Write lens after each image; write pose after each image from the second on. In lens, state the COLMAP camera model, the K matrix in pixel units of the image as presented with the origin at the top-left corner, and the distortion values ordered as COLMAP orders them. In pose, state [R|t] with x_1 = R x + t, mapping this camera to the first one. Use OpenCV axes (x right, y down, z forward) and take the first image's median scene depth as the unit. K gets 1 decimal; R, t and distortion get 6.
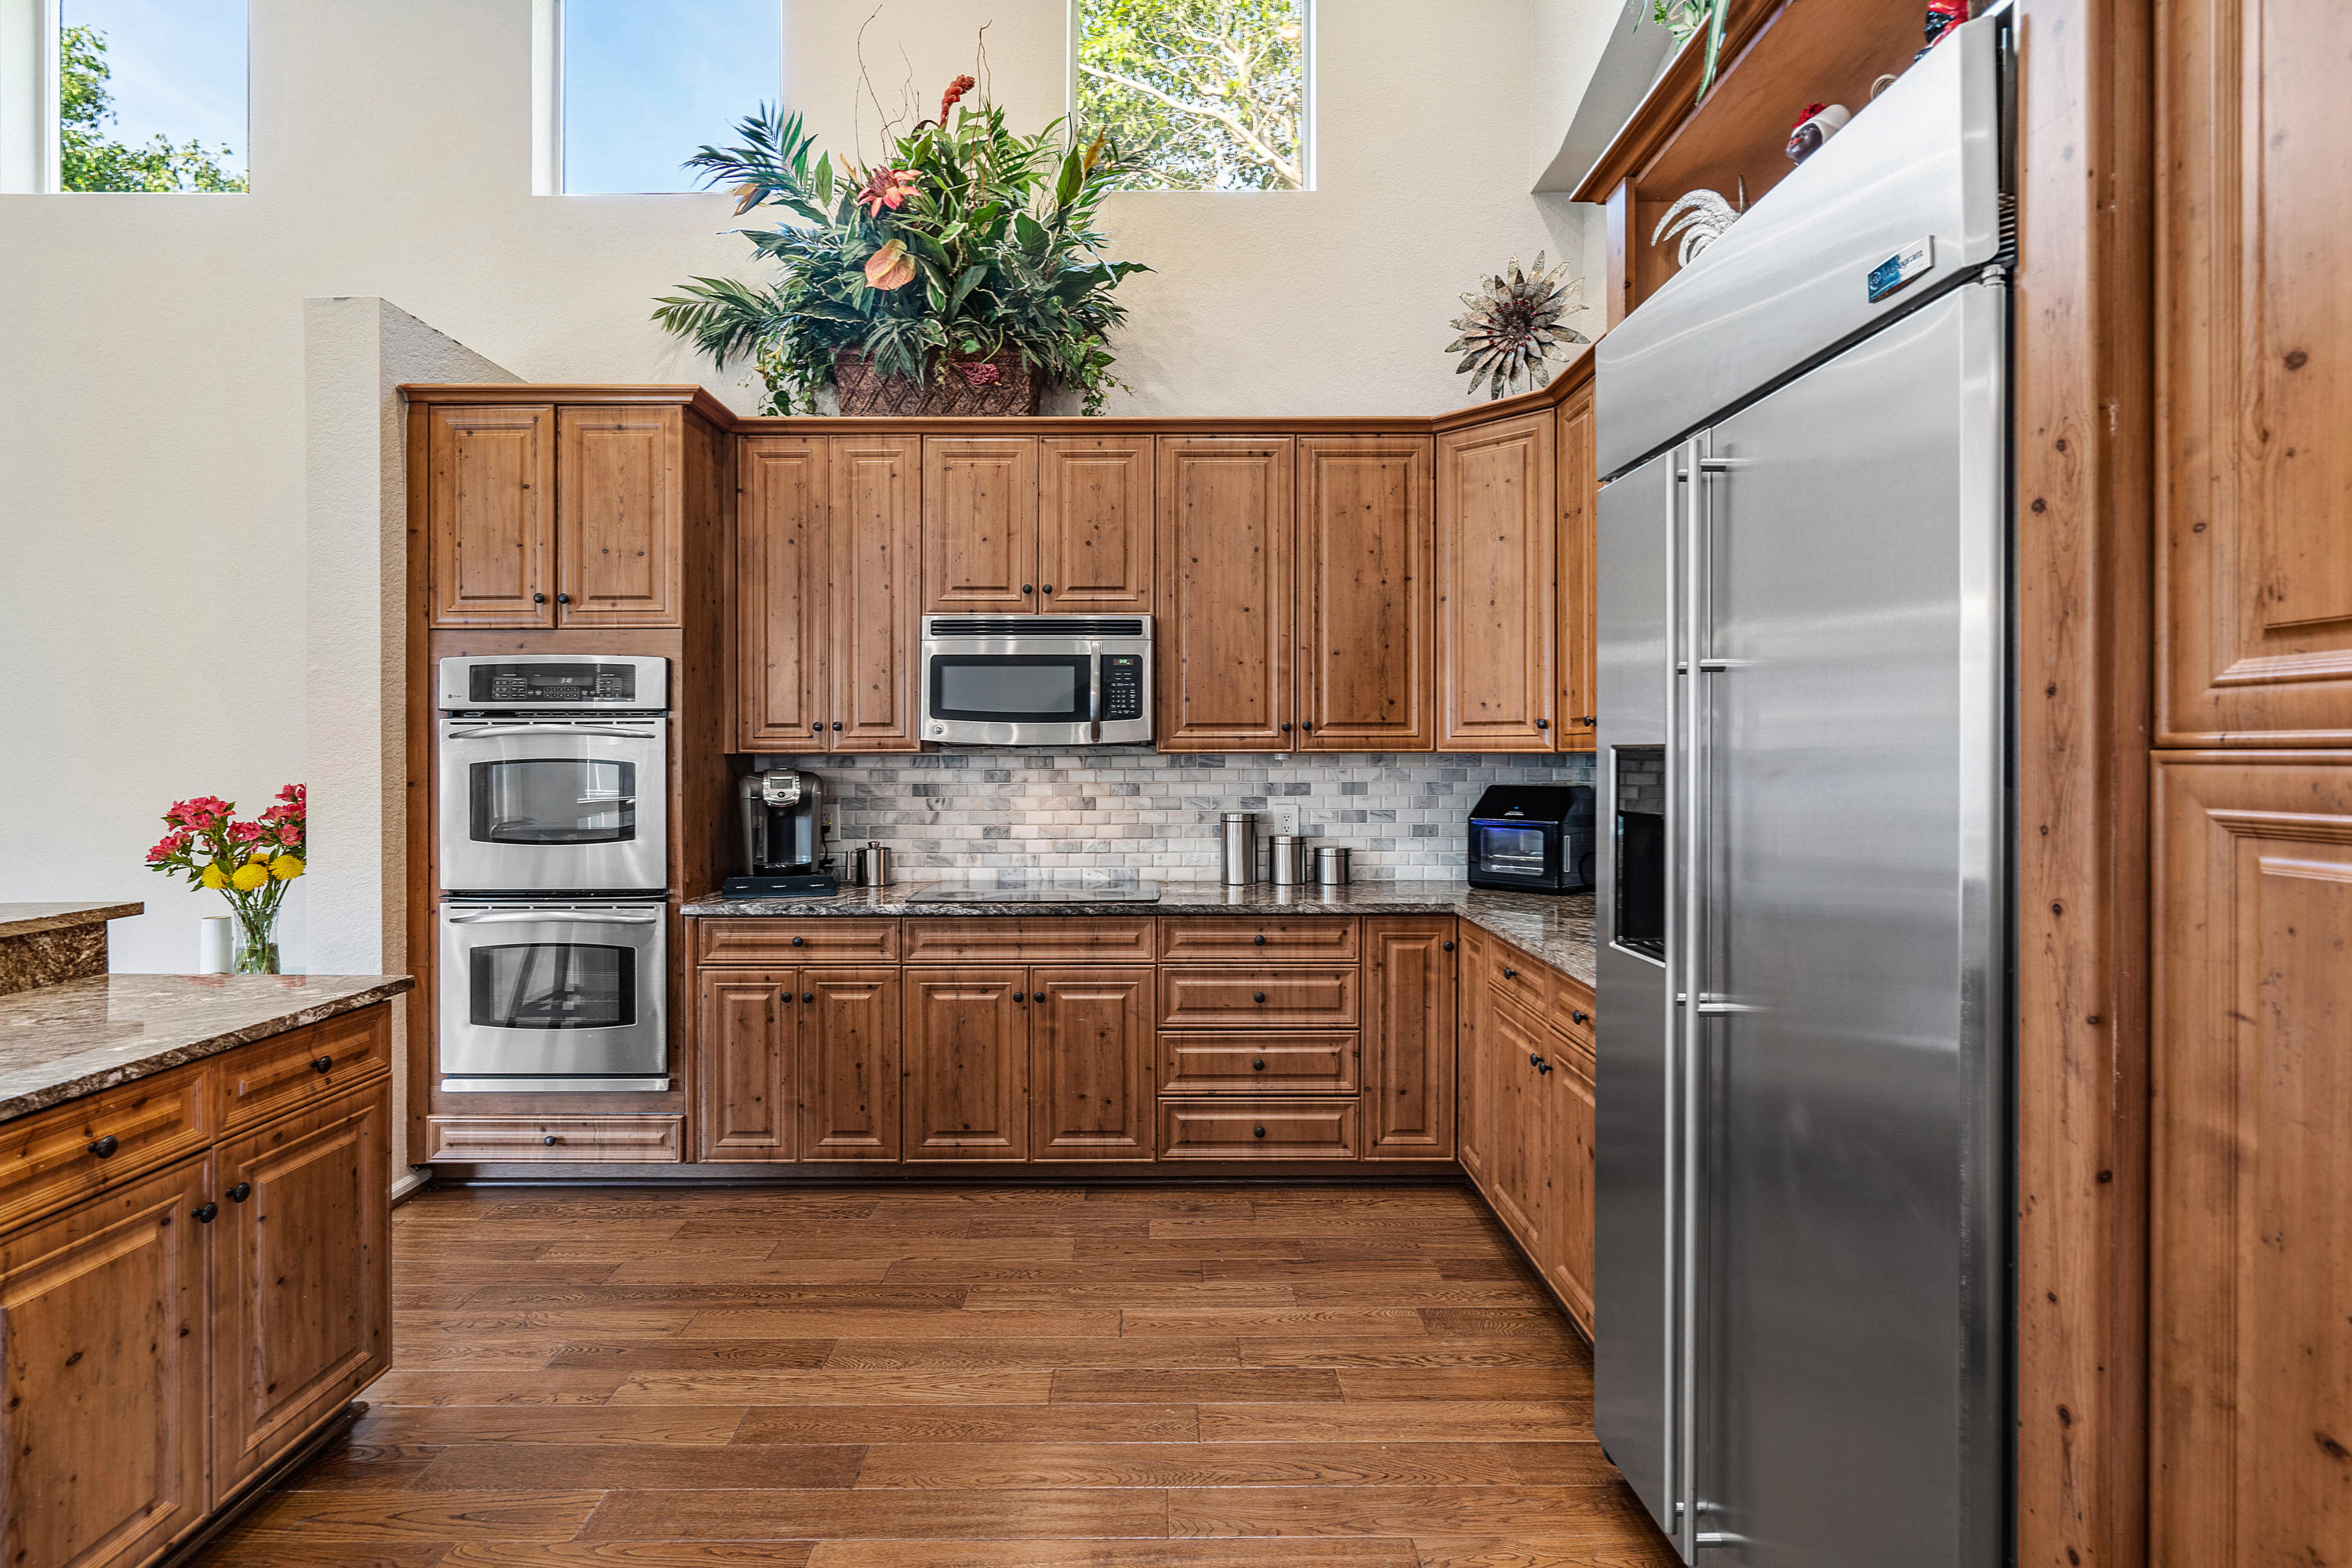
lens RADIAL K [[1095.5, 0, 1148.9], [0, 1095.5, 754.0], [0, 0, 1]] dist [-0.004392, 0.001699]
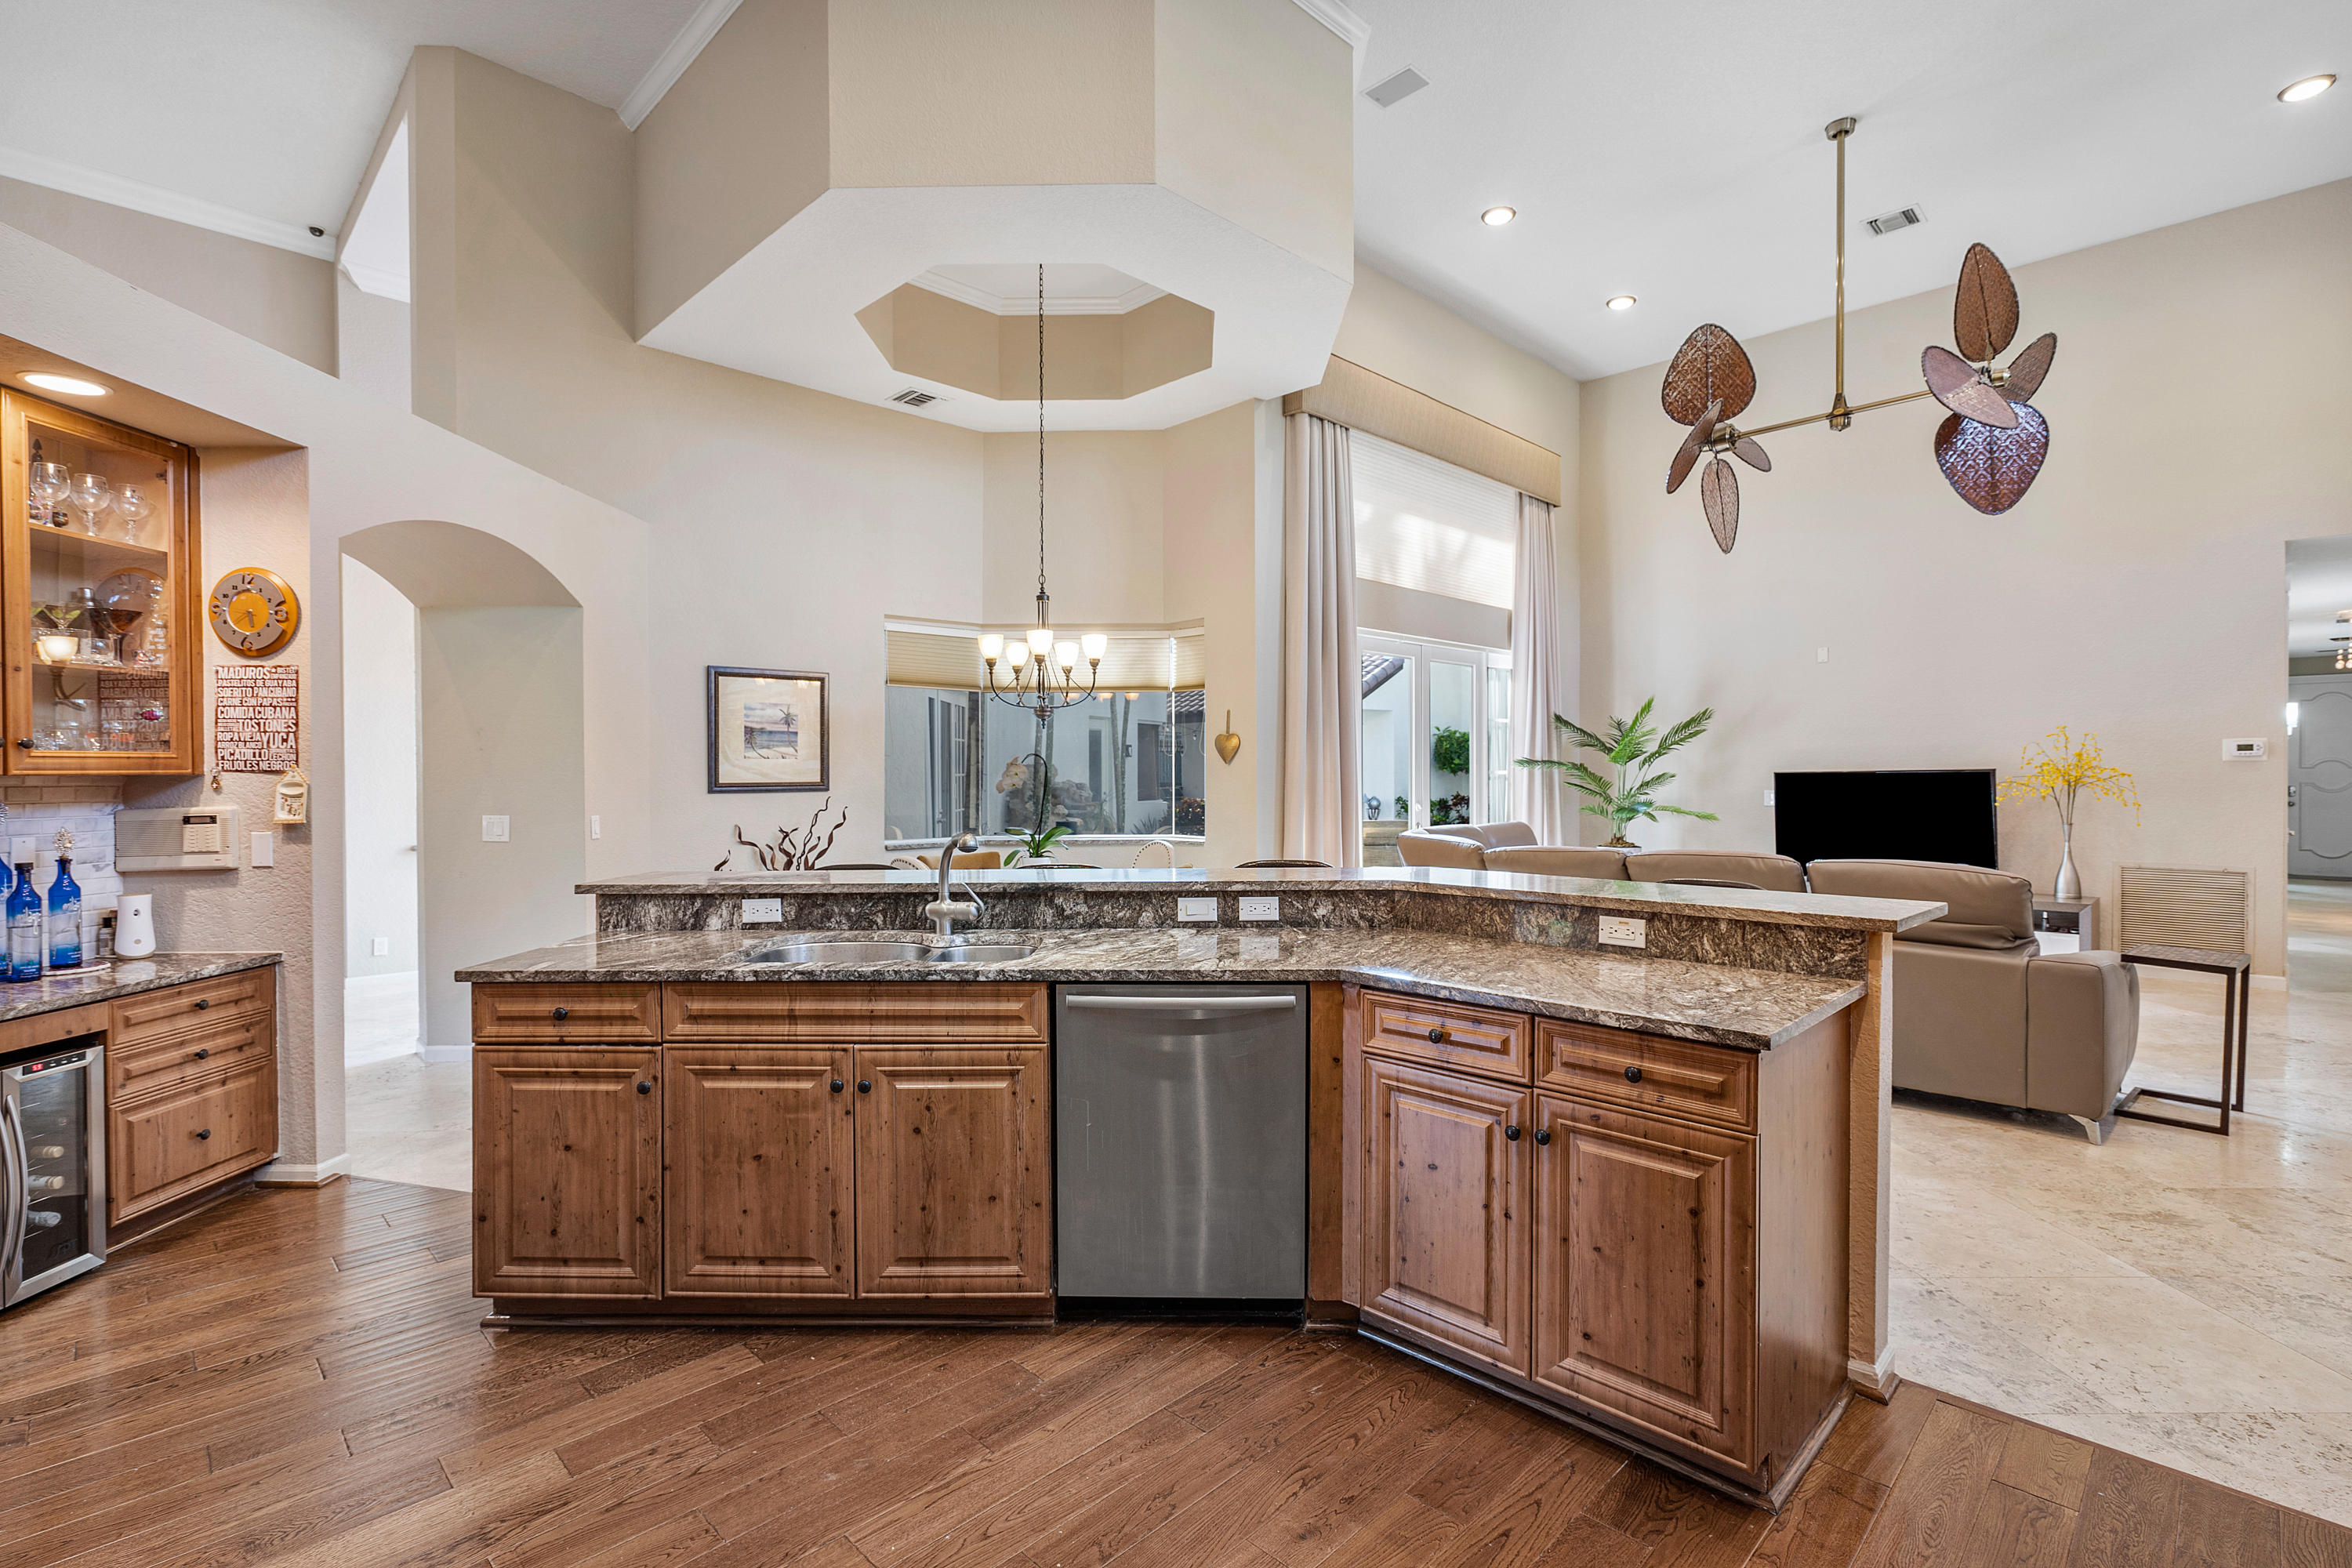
lens RADIAL K [[1095.5, 0, 1155.8], [0, 1095.5, 796.3], [0, 0, 1]] dist [-0.004392, 0.001699]
pose [[-0.729190, 0.019625, -0.684029, 0.144267], [0.004907, 0.999713, 0.023451, -0.001129], [0.684293, 0.013744, -0.729077, 0.784730]]
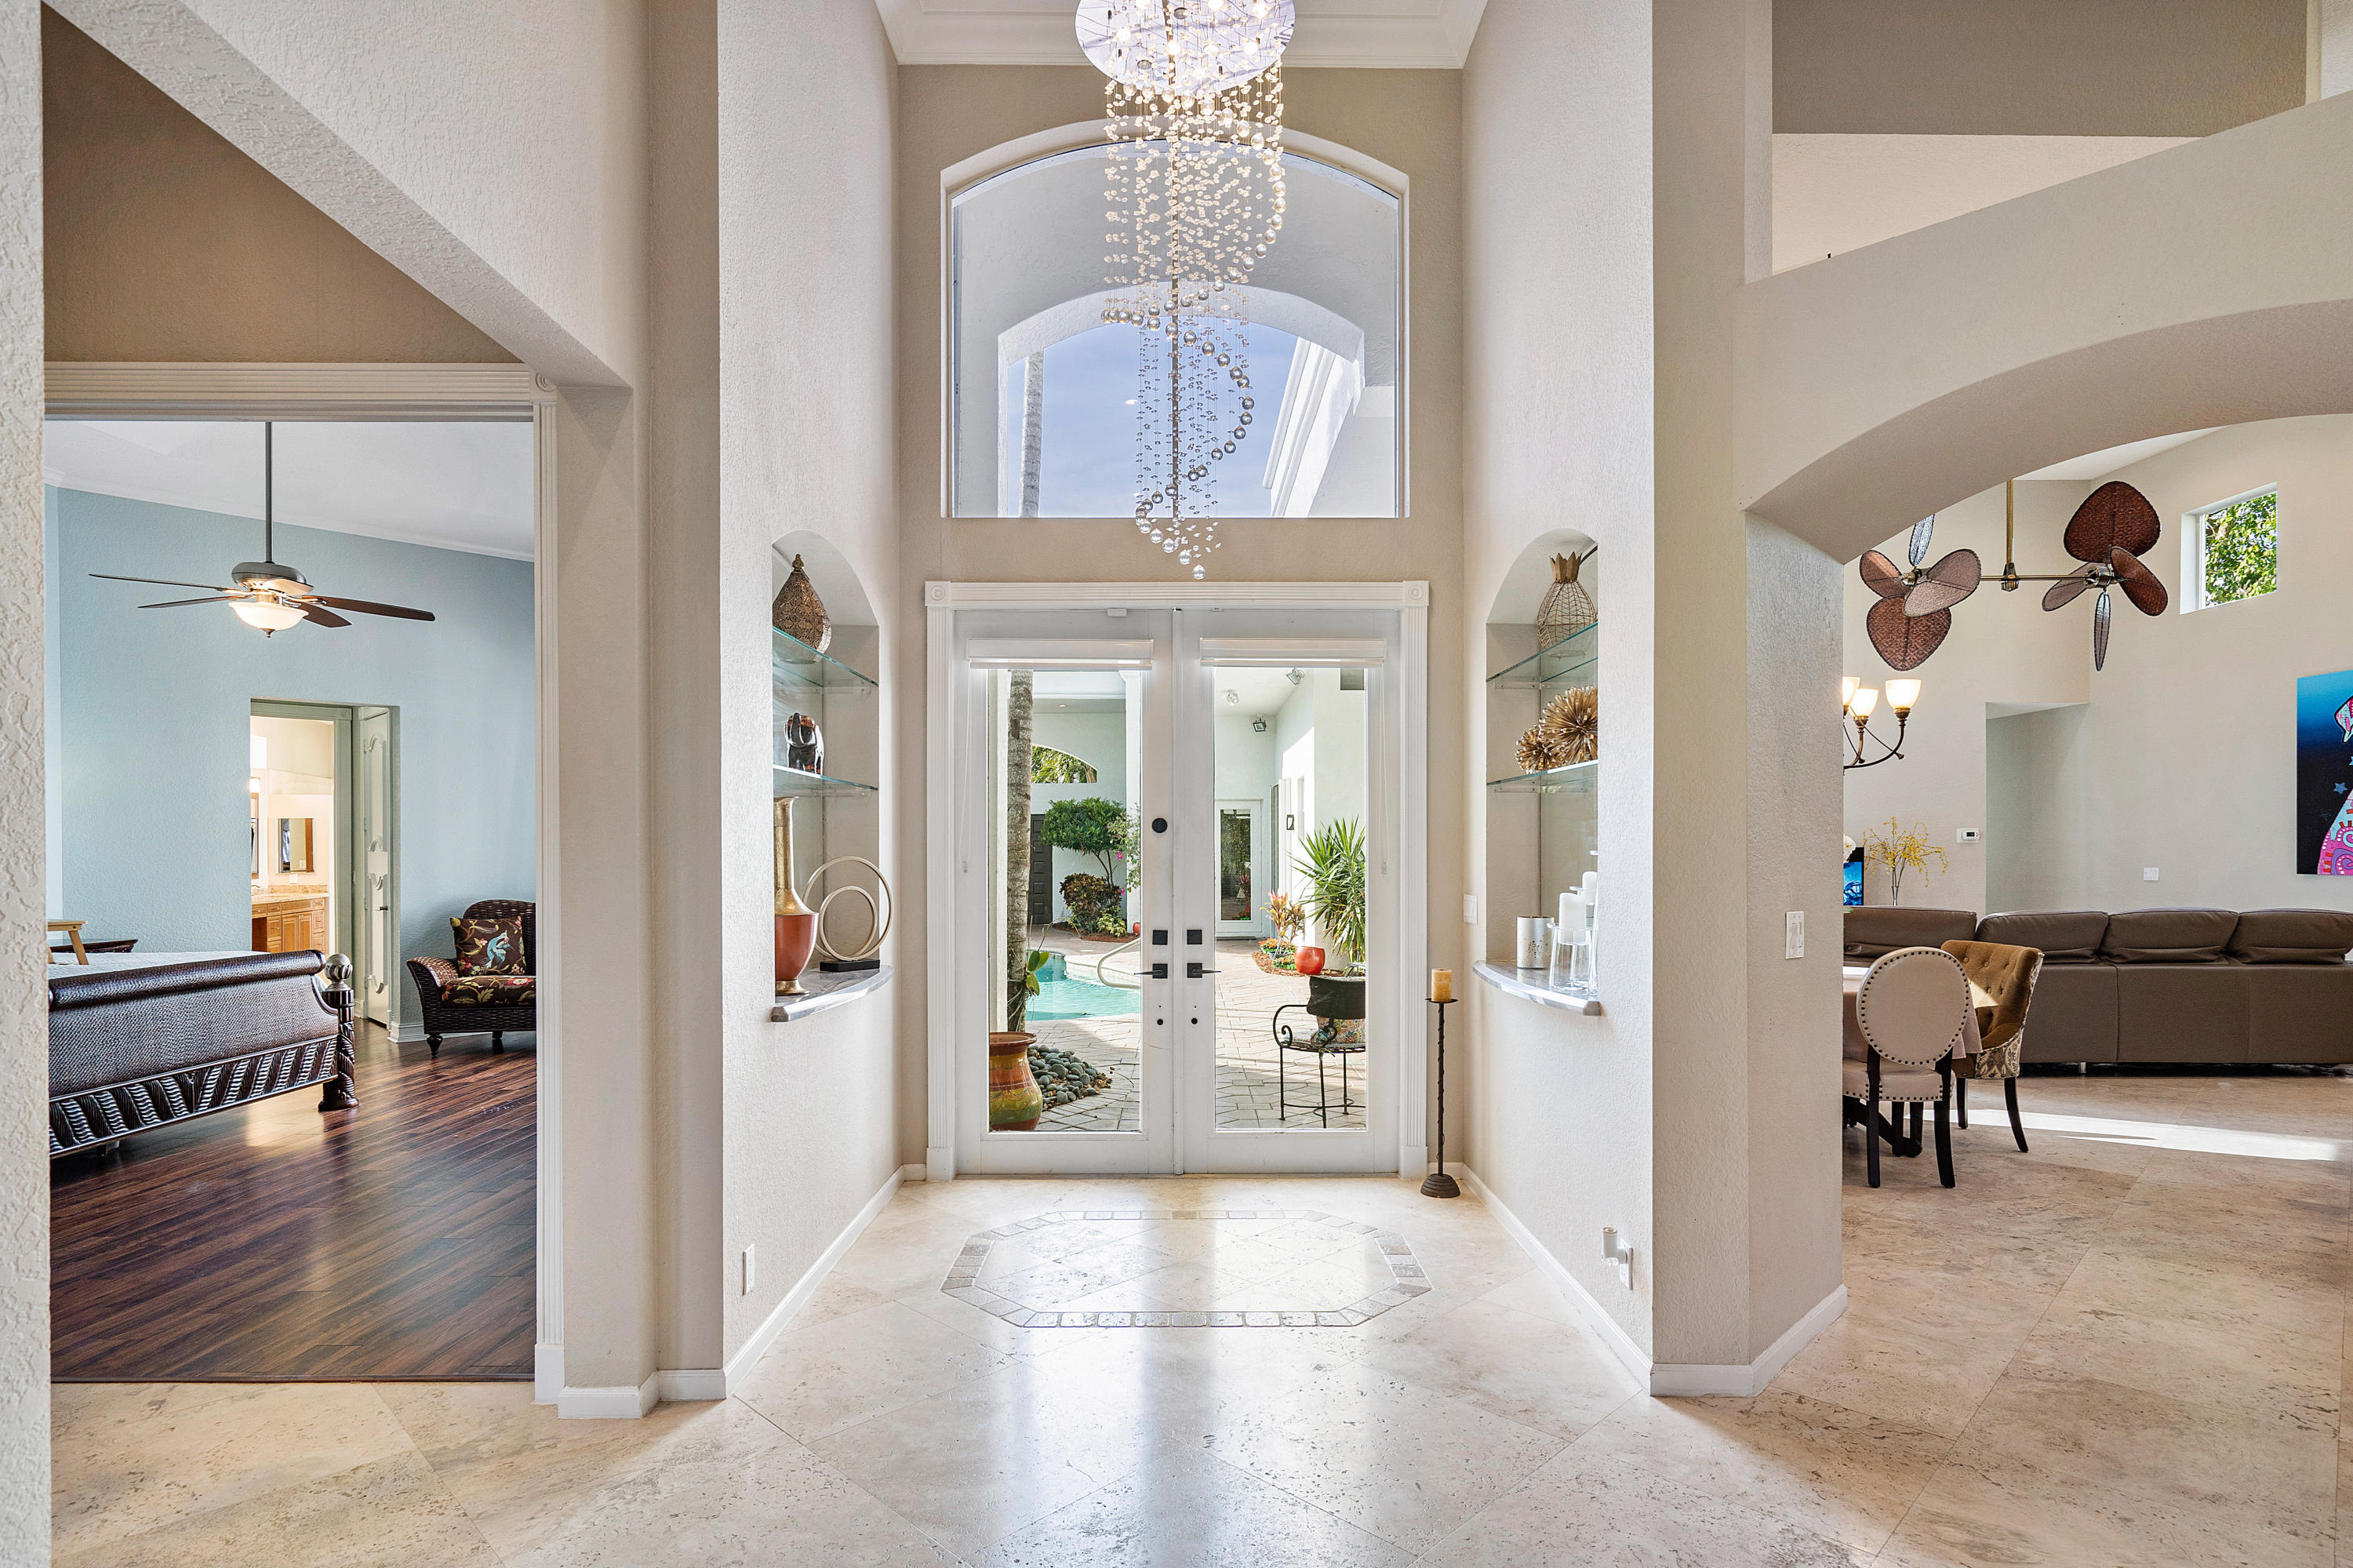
lens RADIAL K [[1190.5, 0, 1178.7], [0, 1190.5, 856.9], [0, 0, 1]] dist [0.005072, -0.001740]
pose [[-0.016276, 0.007115, -0.999842, 0.650447], [-0.001171, 0.999974, 0.007135, 0.007956], [0.999867, 0.001287, -0.016267, -1.246016]]
